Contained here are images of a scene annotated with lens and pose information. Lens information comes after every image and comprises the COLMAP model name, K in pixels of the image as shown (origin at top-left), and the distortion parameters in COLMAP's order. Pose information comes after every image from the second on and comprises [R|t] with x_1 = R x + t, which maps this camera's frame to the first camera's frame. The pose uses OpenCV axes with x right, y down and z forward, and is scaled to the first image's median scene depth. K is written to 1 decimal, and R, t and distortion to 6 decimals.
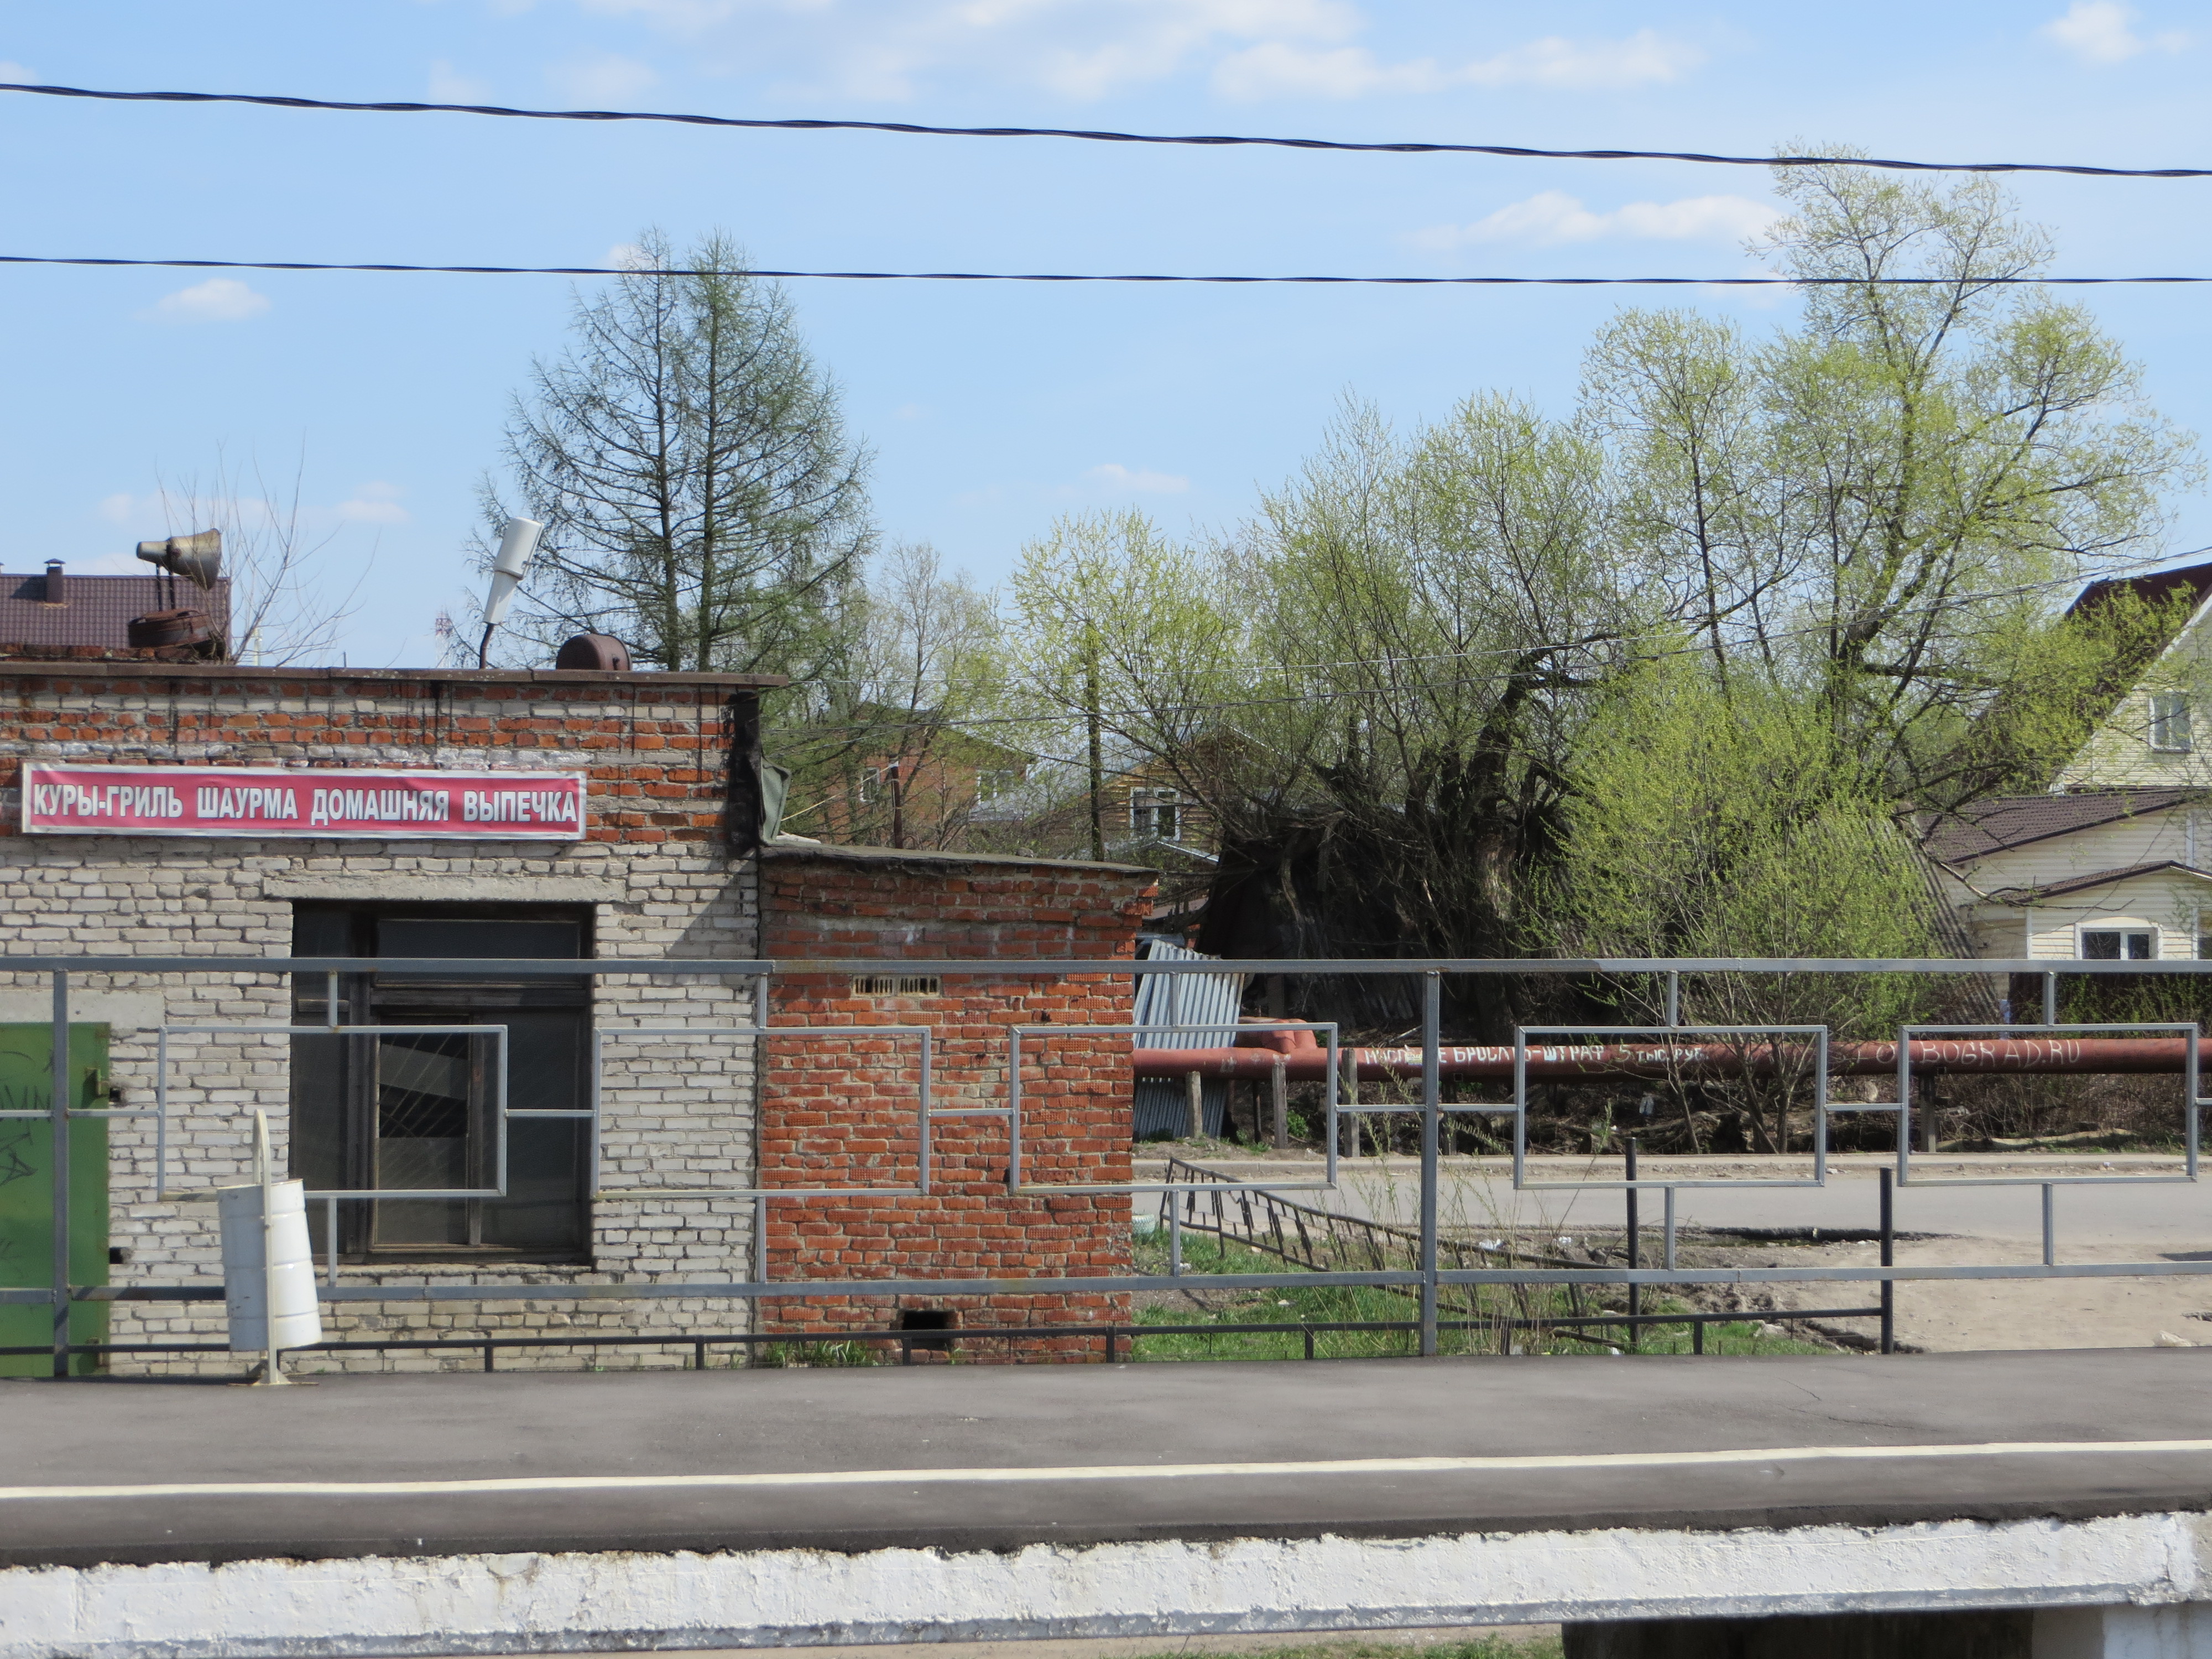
lens RADIAL K [[5075.8, 0, 1106.0], [0, 5075.8, 829.5], [0, 0, 1]] dist [-0.009843, 0.186635]
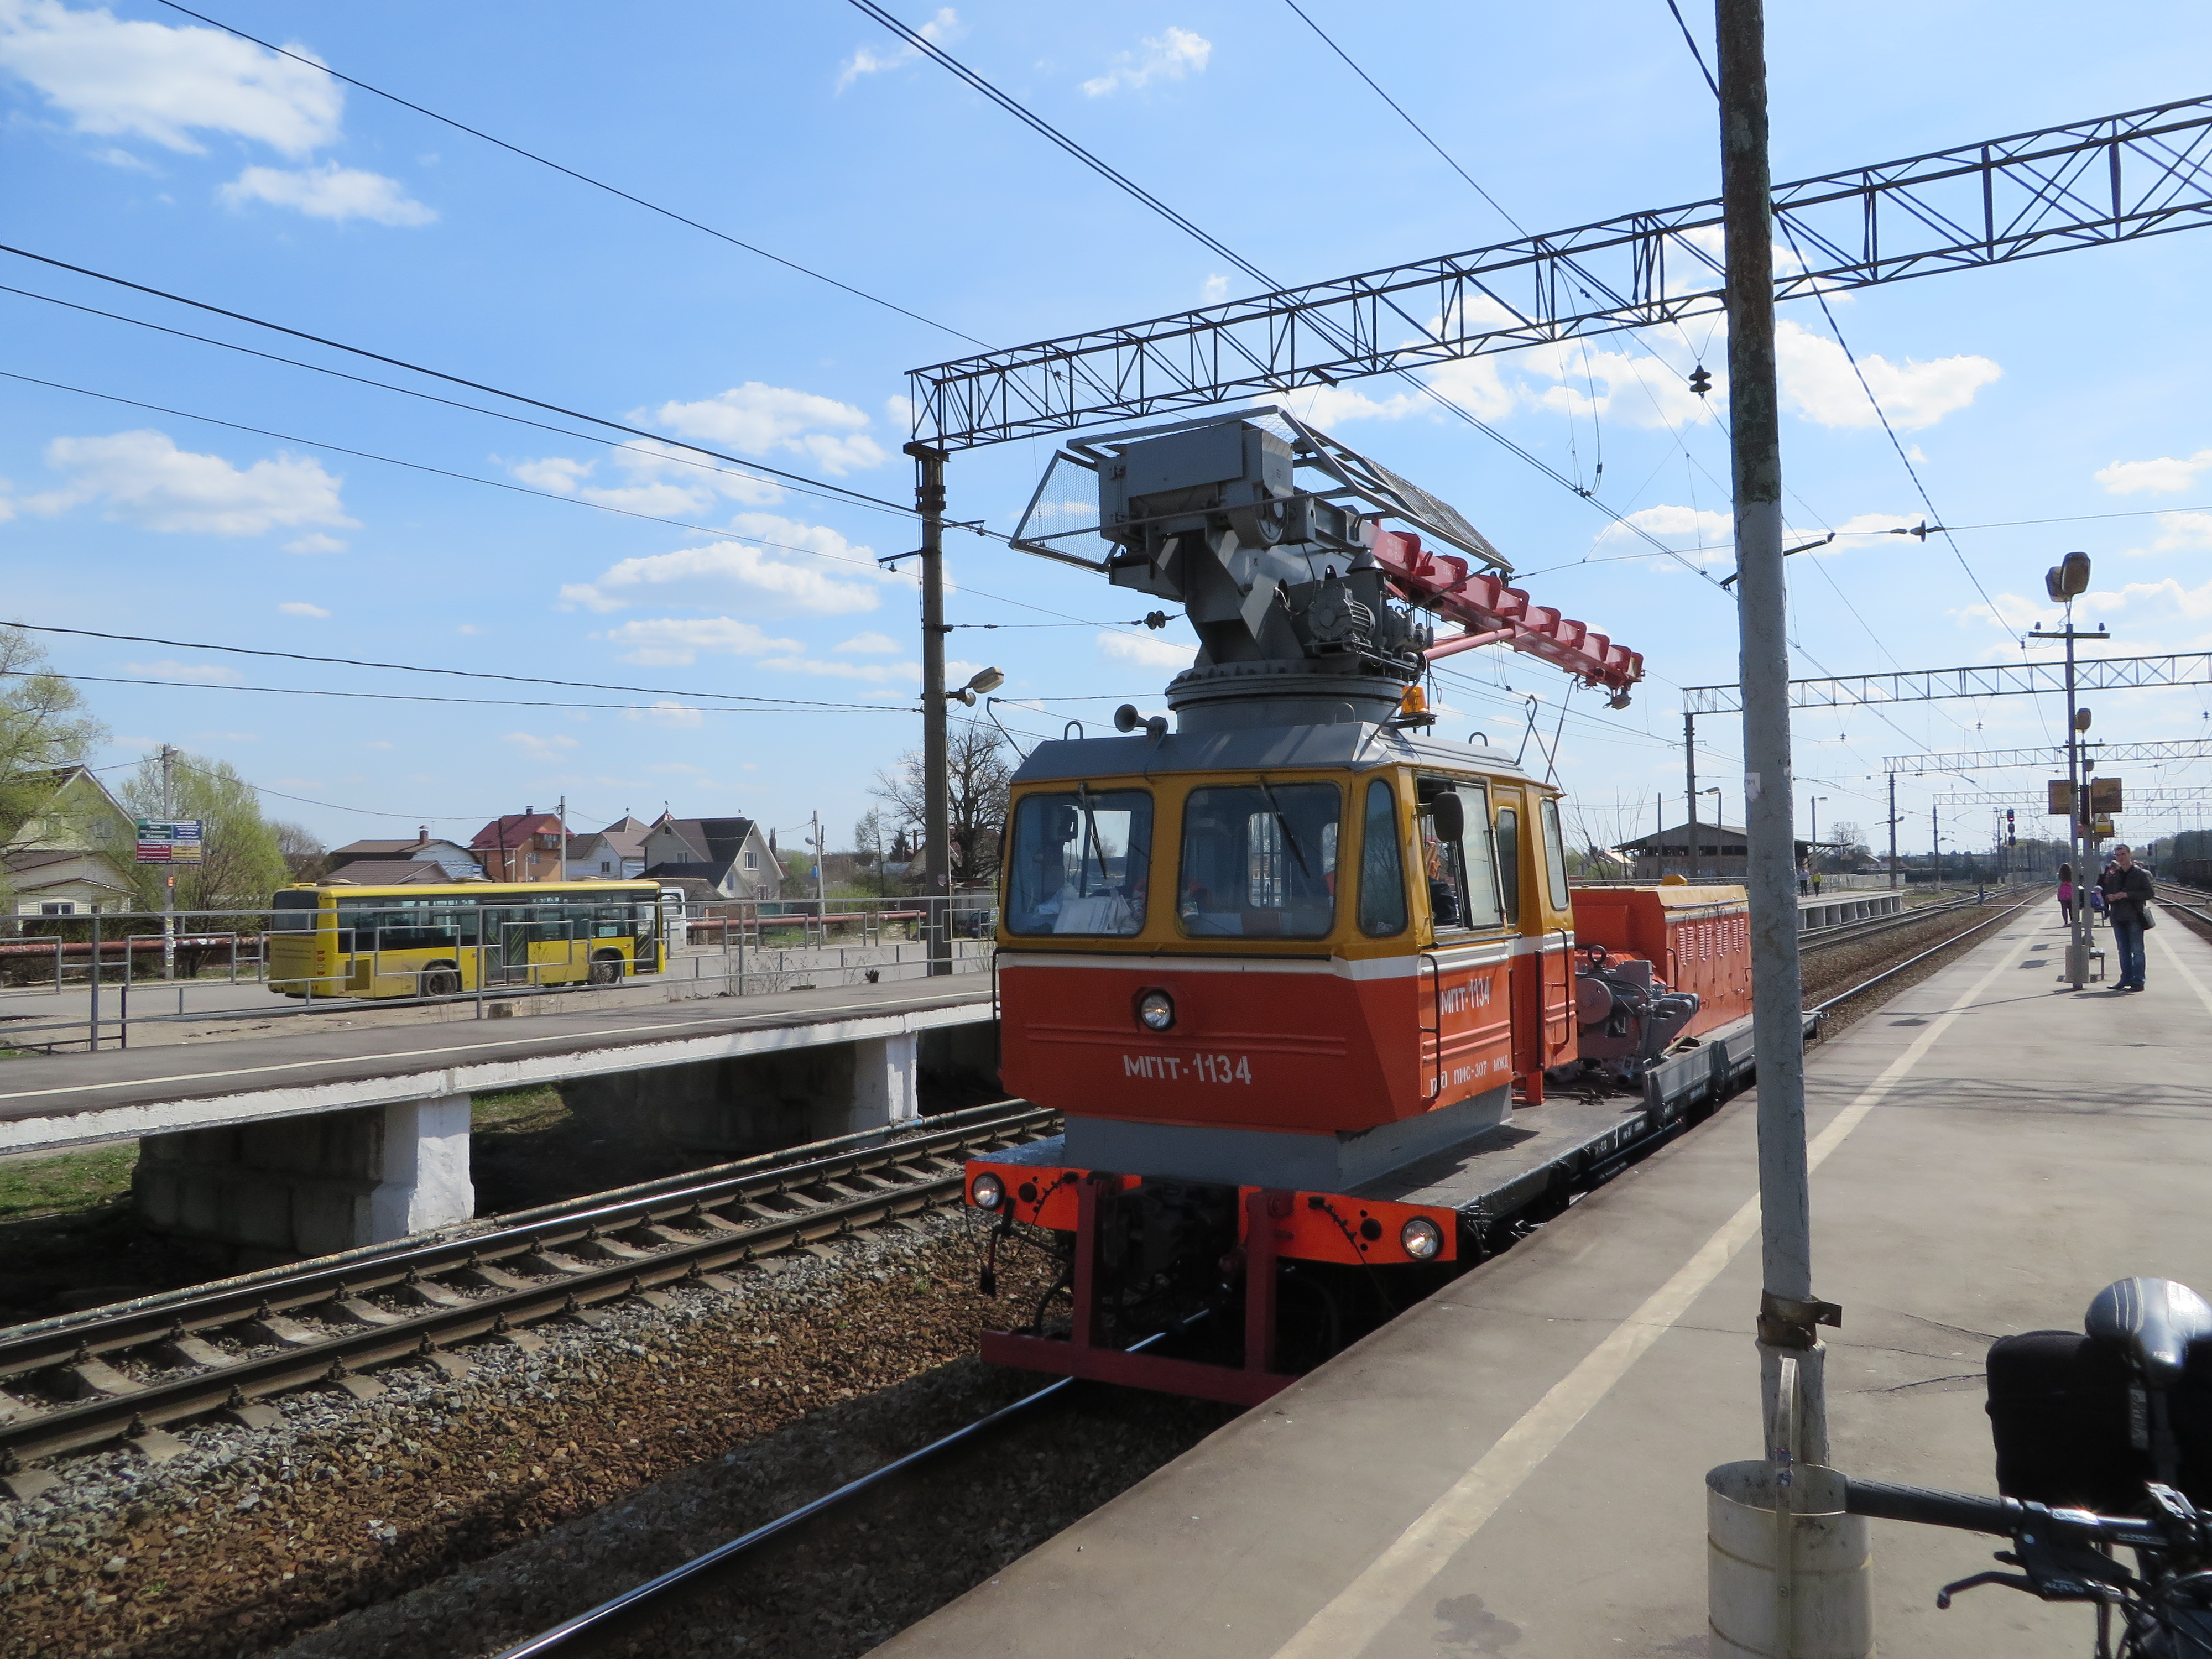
lens RADIAL K [[1622.6, 0, 1106.0], [0, 1622.6, 829.5], [0, 0, 1]] dist [-0.000496, 0.000862]
pose [[0.702333, 0.016027, 0.711668, -0.188161], [0.000080, 0.999745, -0.022594, -0.000249], [-0.711848, 0.015925, 0.702153, -0.053796]]
